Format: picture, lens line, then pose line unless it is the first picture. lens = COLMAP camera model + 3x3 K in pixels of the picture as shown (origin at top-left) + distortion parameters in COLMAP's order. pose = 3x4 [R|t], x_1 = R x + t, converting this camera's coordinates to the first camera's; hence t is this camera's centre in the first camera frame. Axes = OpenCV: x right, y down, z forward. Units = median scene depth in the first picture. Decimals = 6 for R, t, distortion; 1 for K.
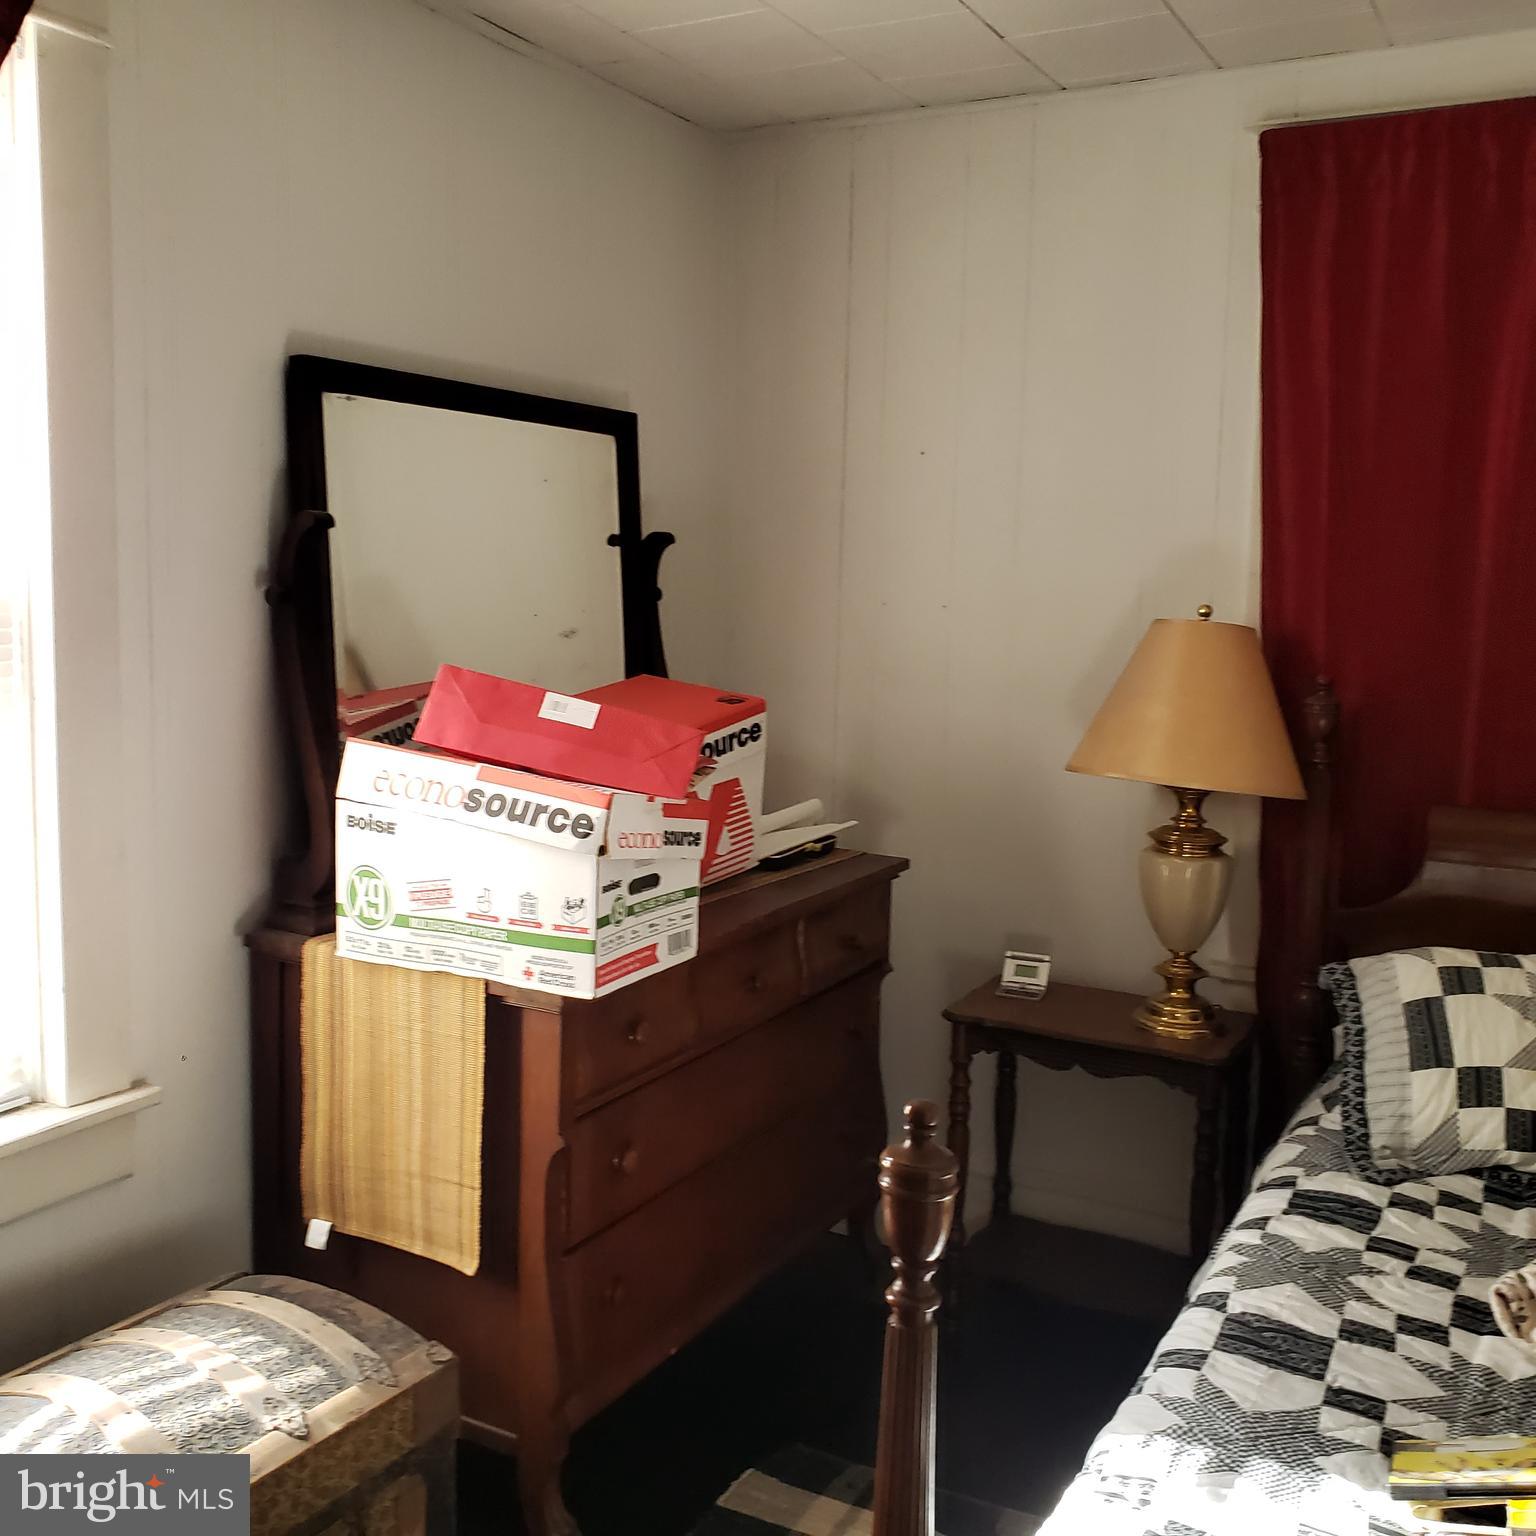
lens RADIAL K [[1578.9, 0, 763.6], [0, 1578.9, 678.3], [0, 0, 1]] dist [0.043314, -0.042372]
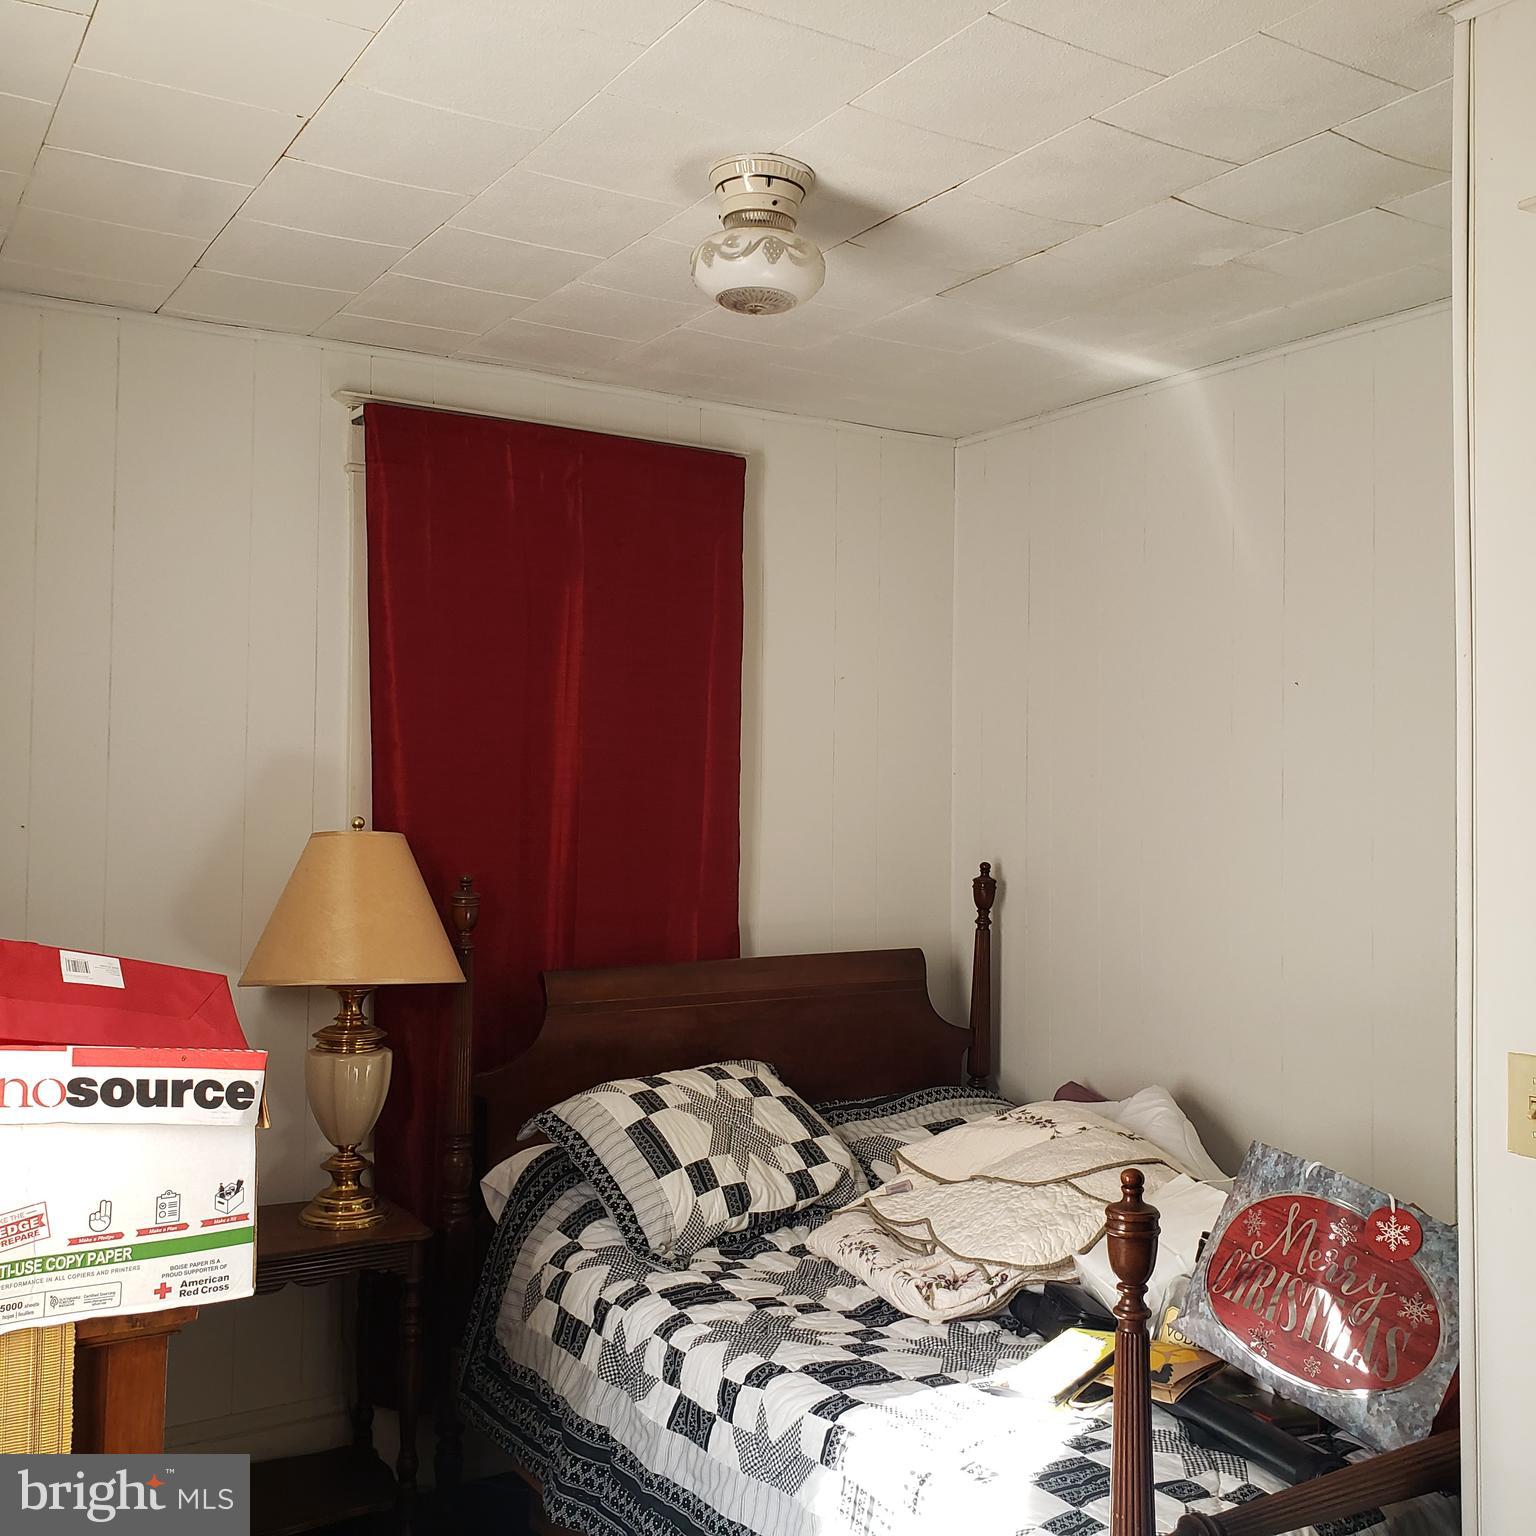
lens RADIAL K [[1578.9, 0, 763.6], [0, 1578.9, 678.3], [0, 0, 1]] dist [0.043314, -0.042372]
pose [[0.491098, 0.047723, 0.869796, -0.724910], [0.053334, 0.994978, -0.084705, -0.045071], [-0.869470, 0.087989, 0.486087, 0.286440]]
